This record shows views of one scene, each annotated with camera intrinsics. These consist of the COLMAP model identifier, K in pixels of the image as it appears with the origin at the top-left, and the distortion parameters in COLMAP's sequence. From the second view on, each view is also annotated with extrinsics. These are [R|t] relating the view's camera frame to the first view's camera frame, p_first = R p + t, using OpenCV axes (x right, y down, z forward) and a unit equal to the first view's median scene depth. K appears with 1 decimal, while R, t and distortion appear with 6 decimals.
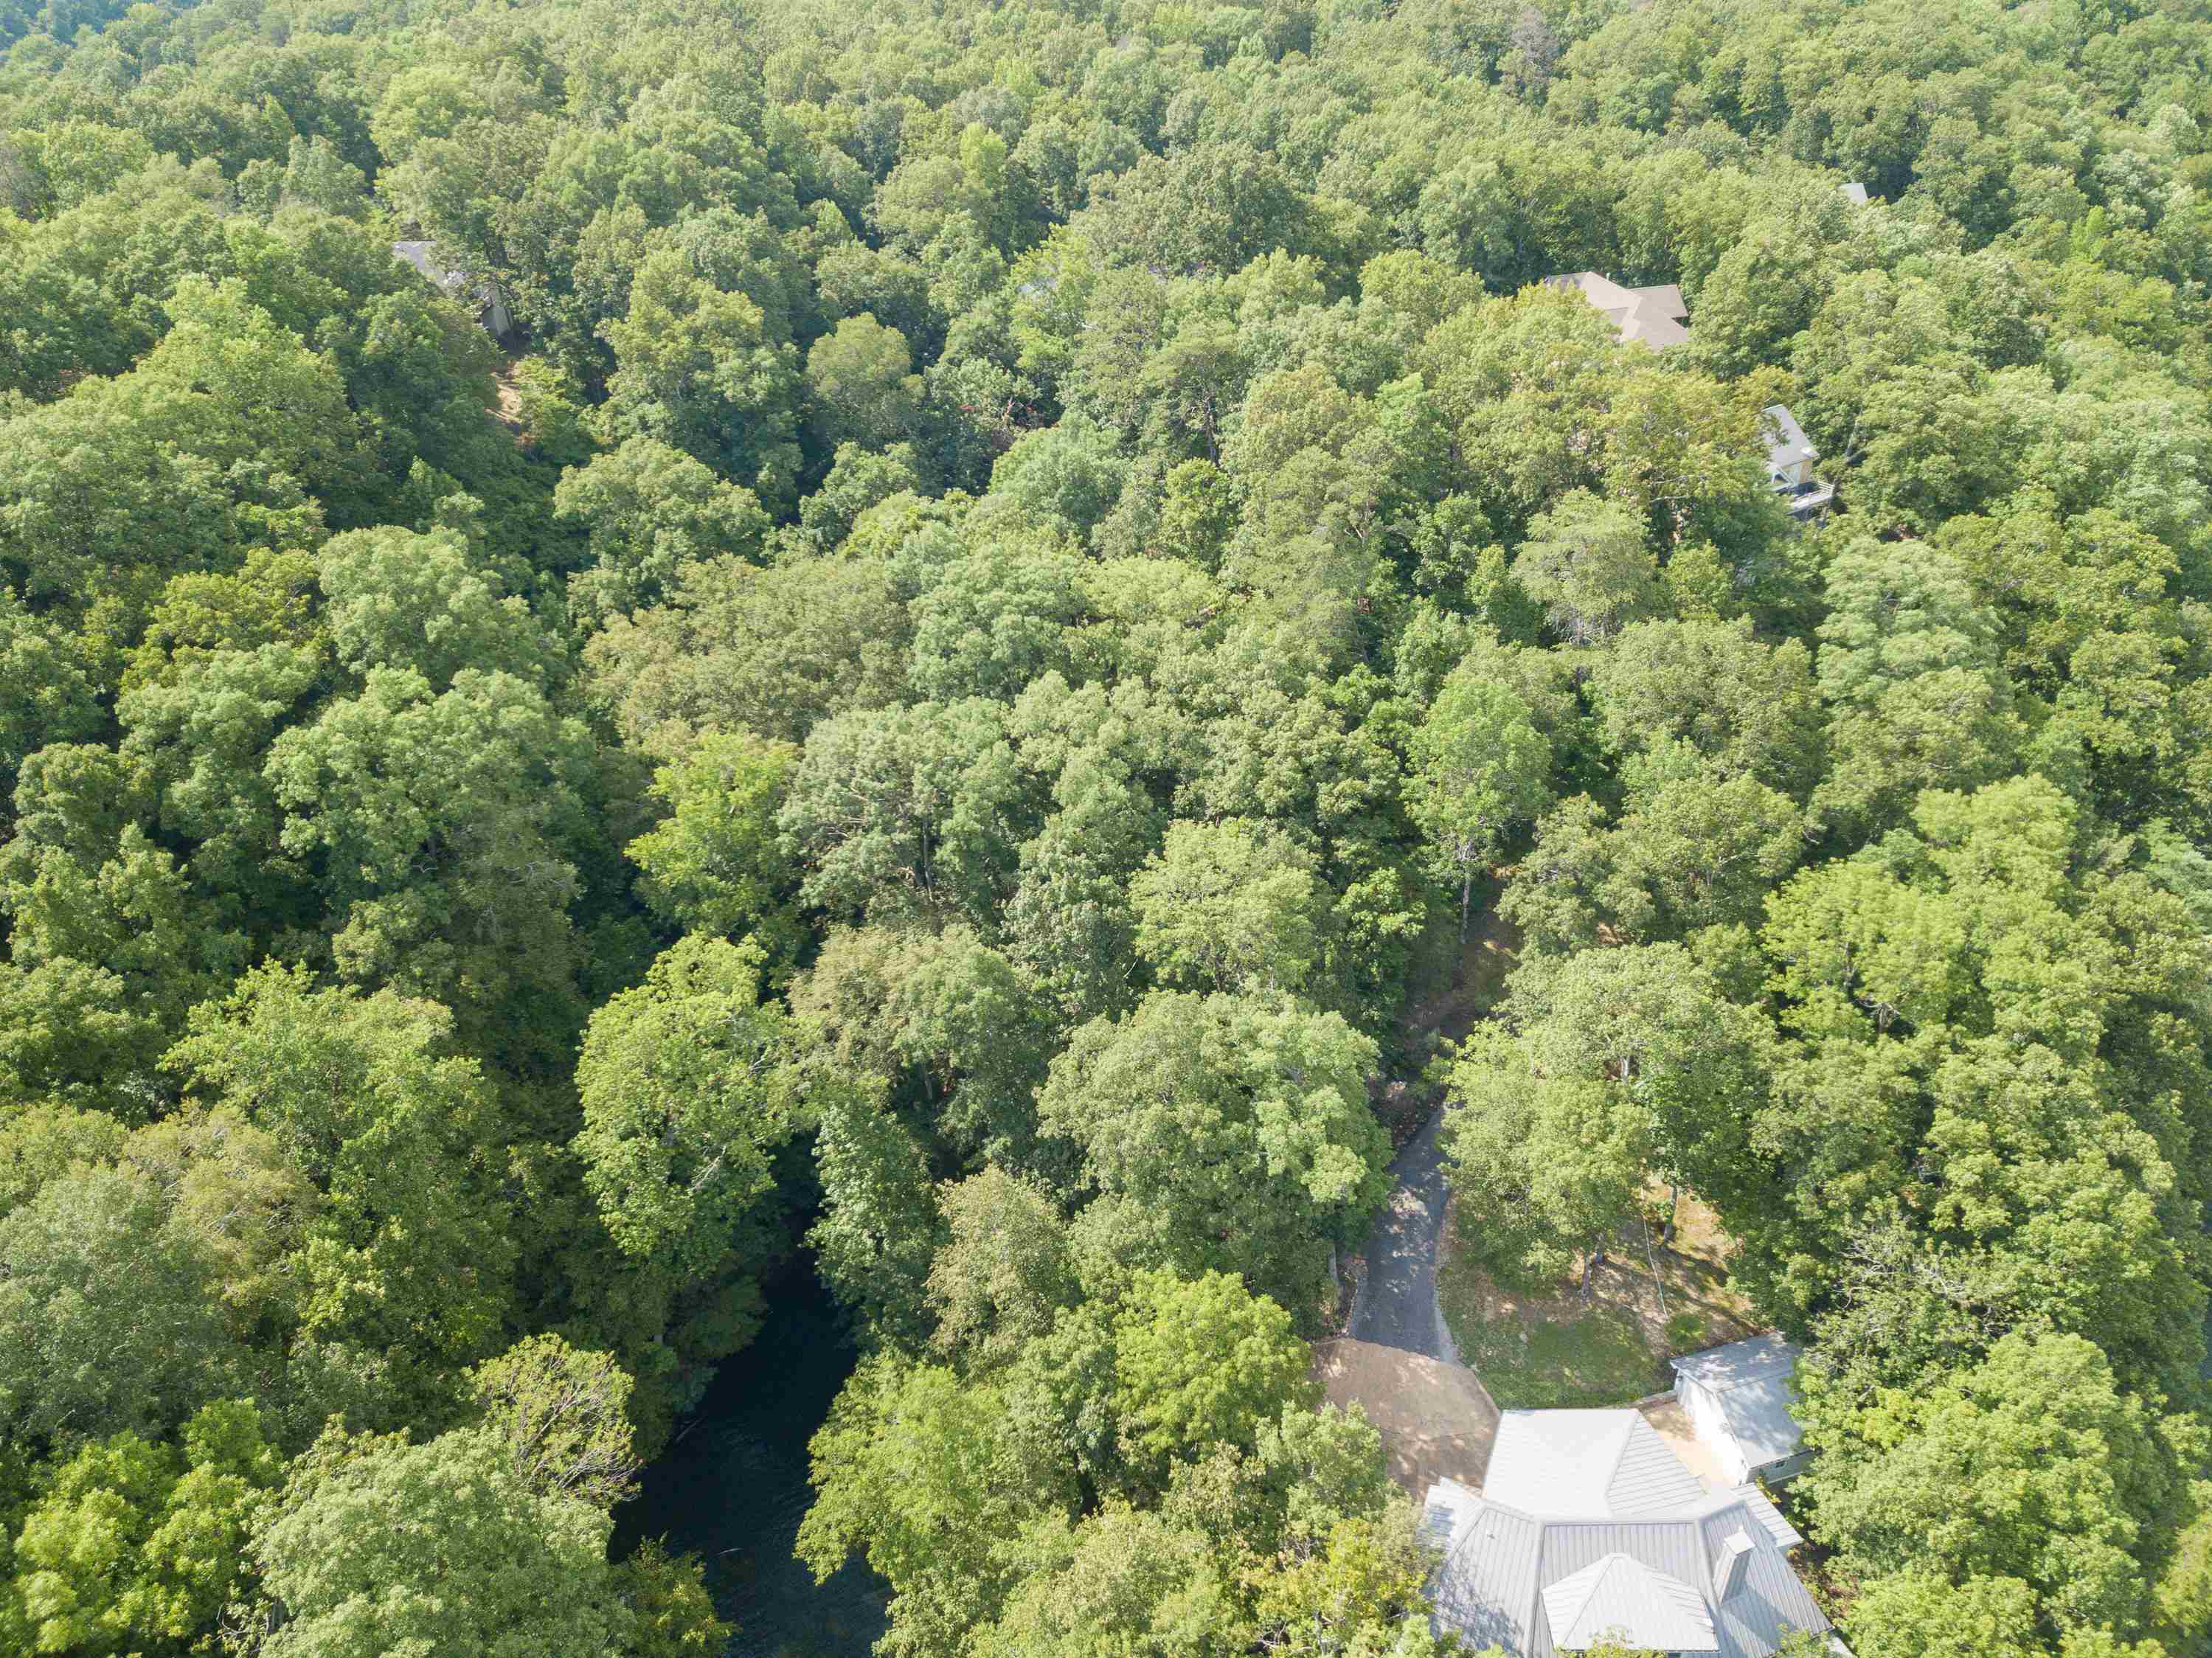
lens RADIAL K [[1685.7, 0, 1113.5], [0, 1685.7, 821.2], [0, 0, 1]] dist [0.024601, 0.001610]
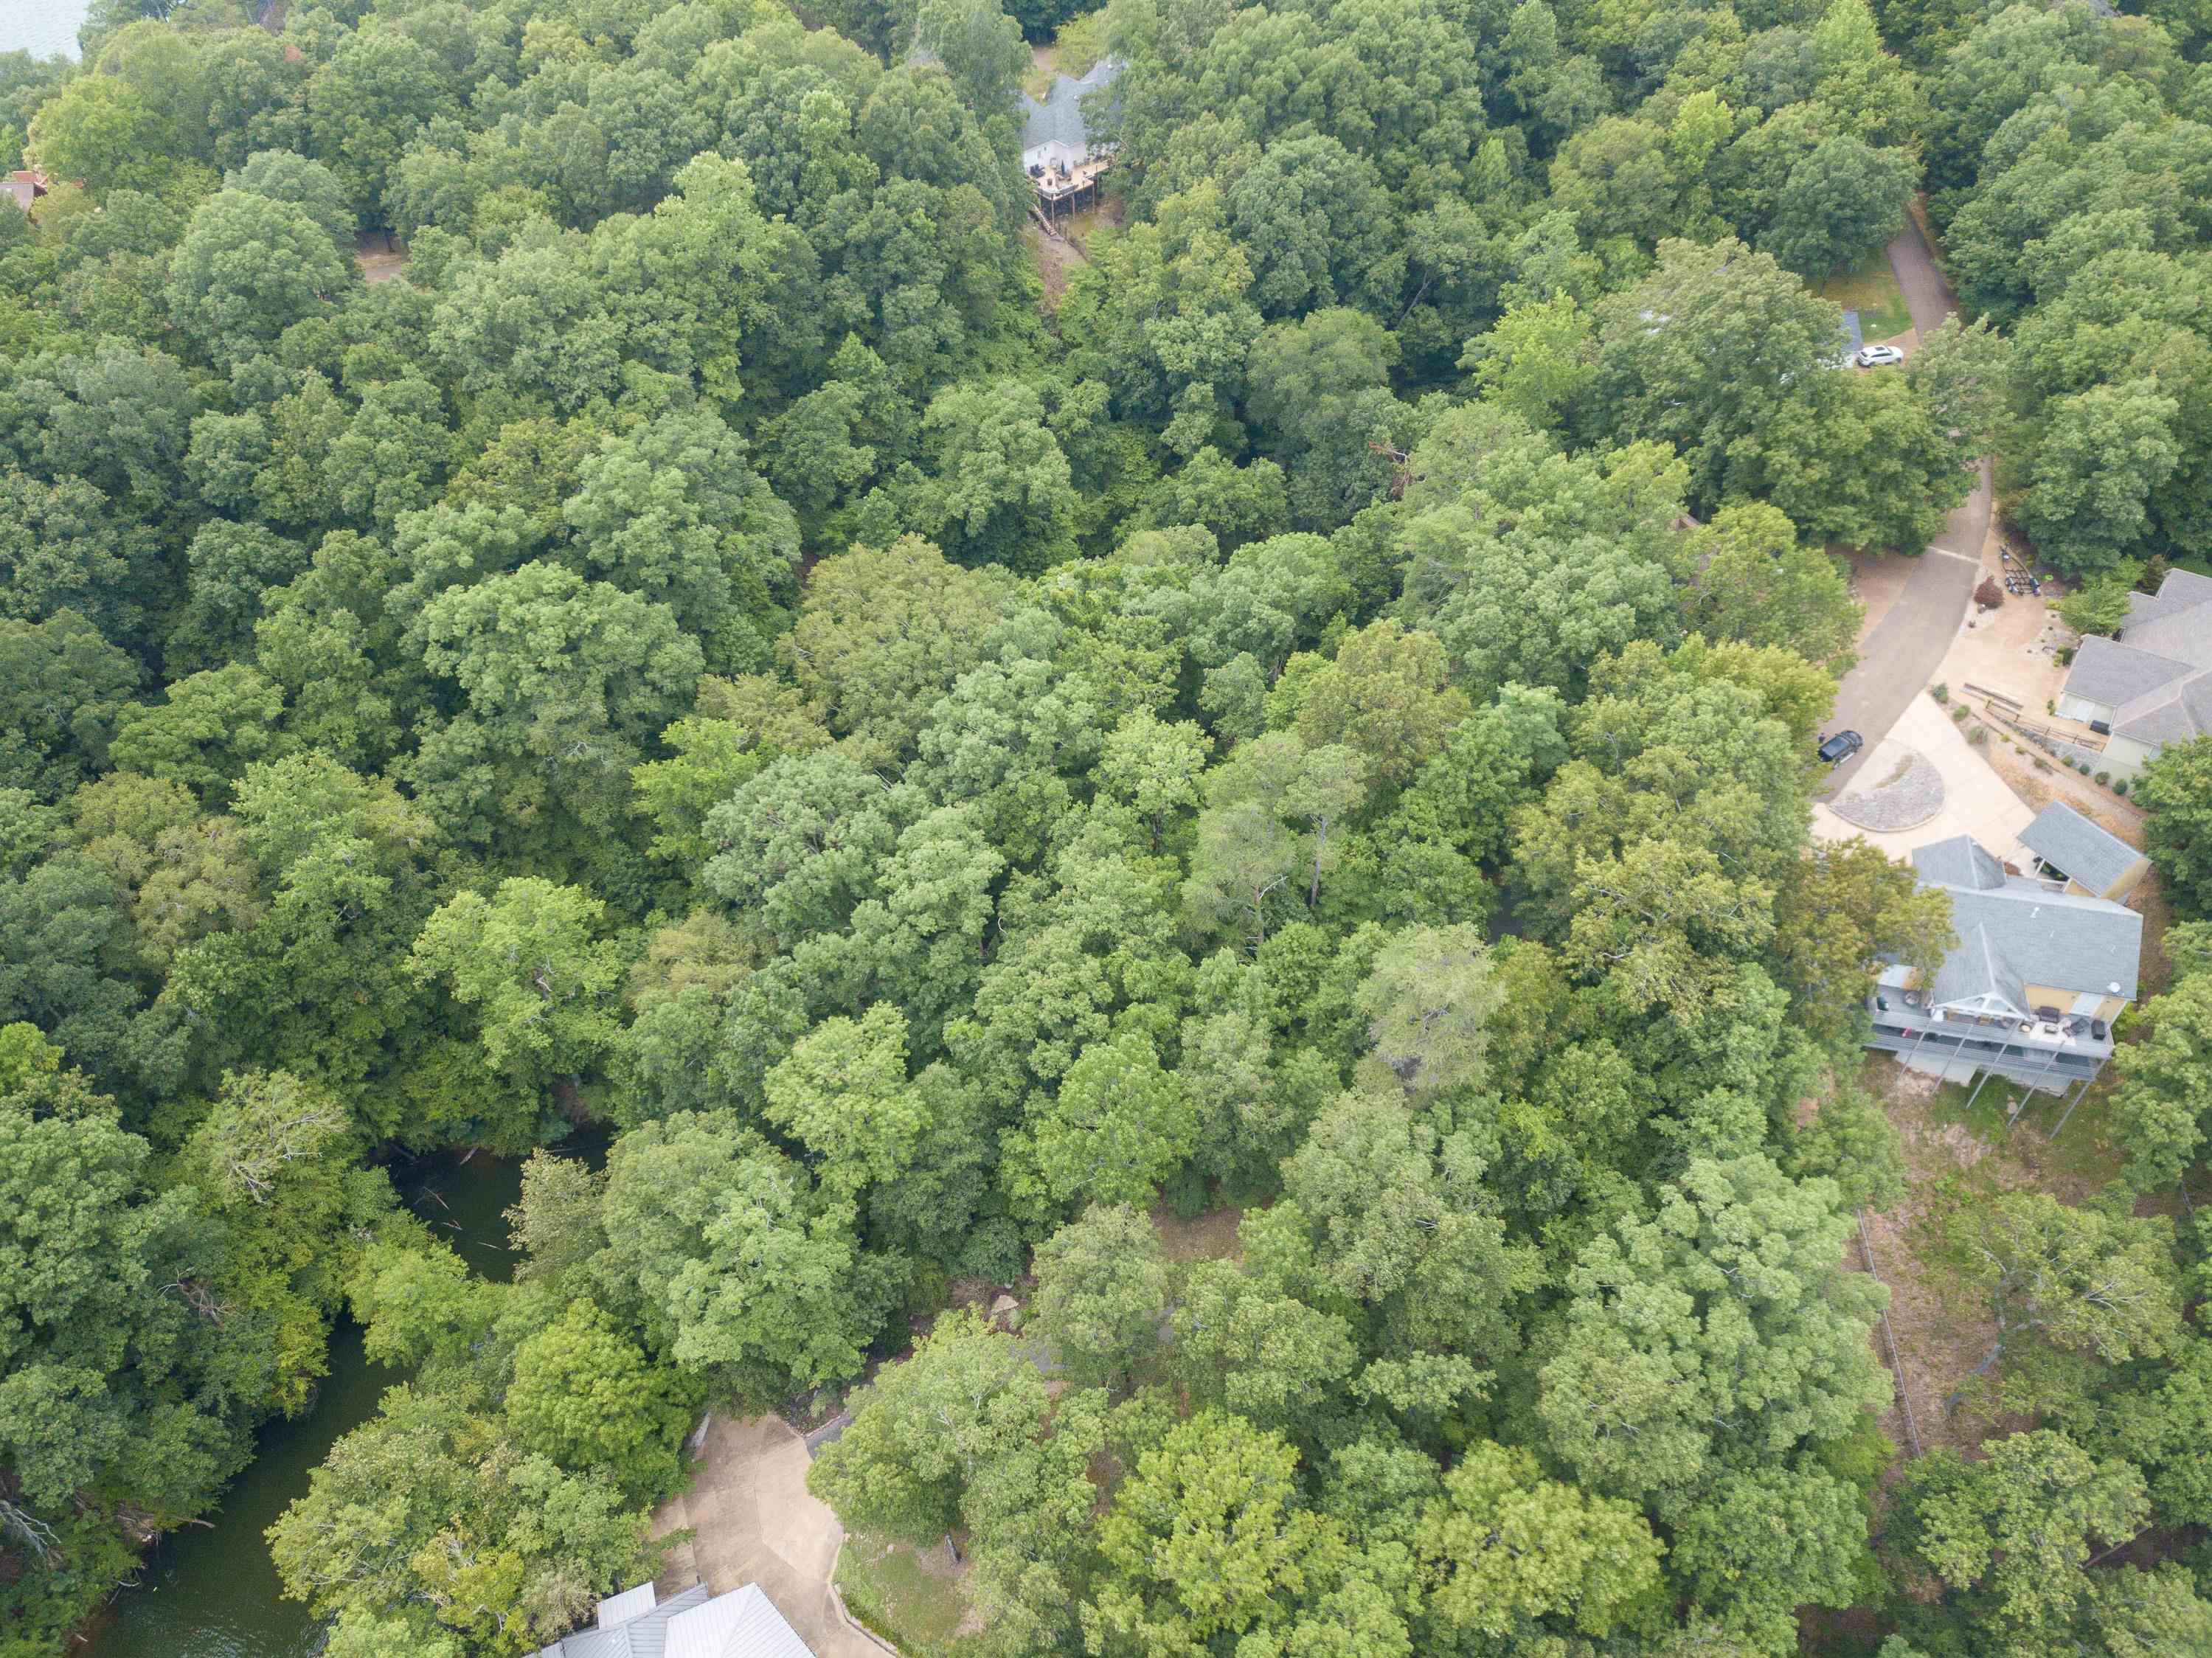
lens RADIAL K [[1685.7, 0, 1113.5], [0, 1685.7, 821.2], [0, 0, 1]] dist [0.024601, 0.001610]
pose [[0.706995, 0.515820, -0.483827, 0.574358], [-0.384963, 0.854581, 0.348562, -0.506307], [0.593264, -0.060176, 0.802756, 0.180906]]
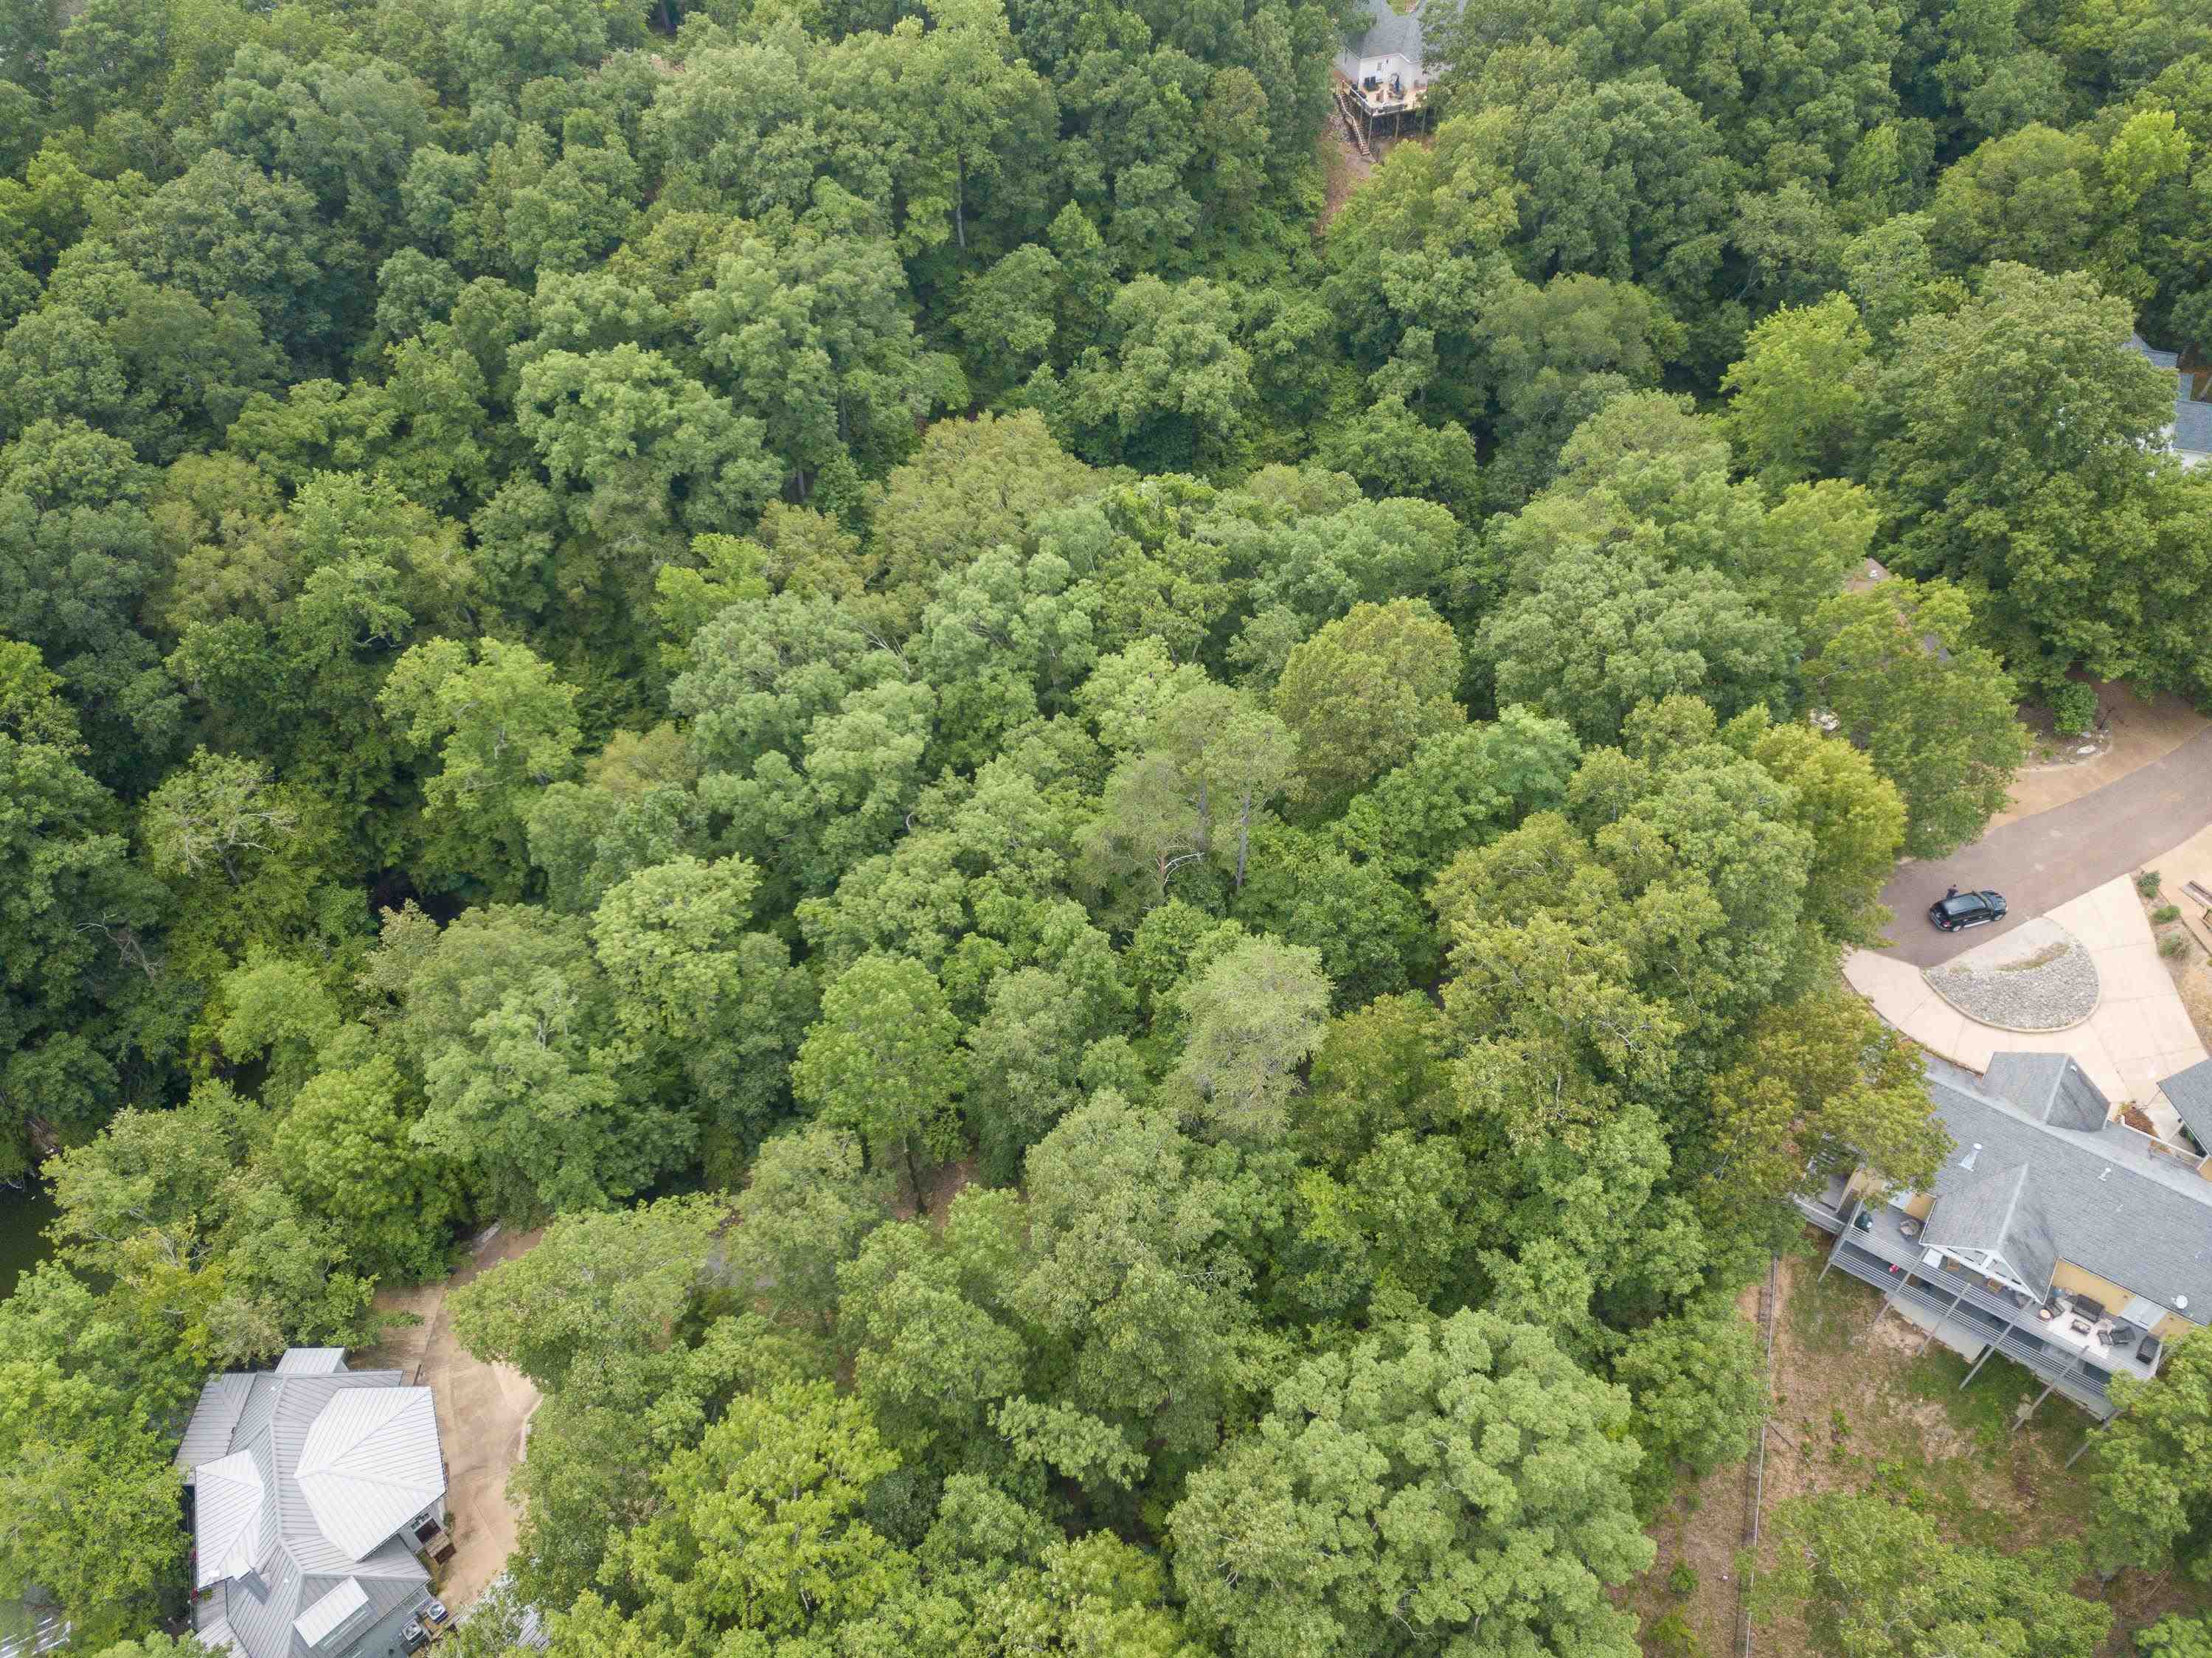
lens RADIAL K [[1674.3, 0, 1113.9], [0, 1674.3, 824.0], [0, 0, 1]] dist [0.049551, -0.039926]
pose [[0.386917, 0.680605, -0.622152, 0.700626], [-0.500530, 0.721668, 0.478190, -0.576723], [0.774445, 0.126385, 0.619888, 0.486776]]
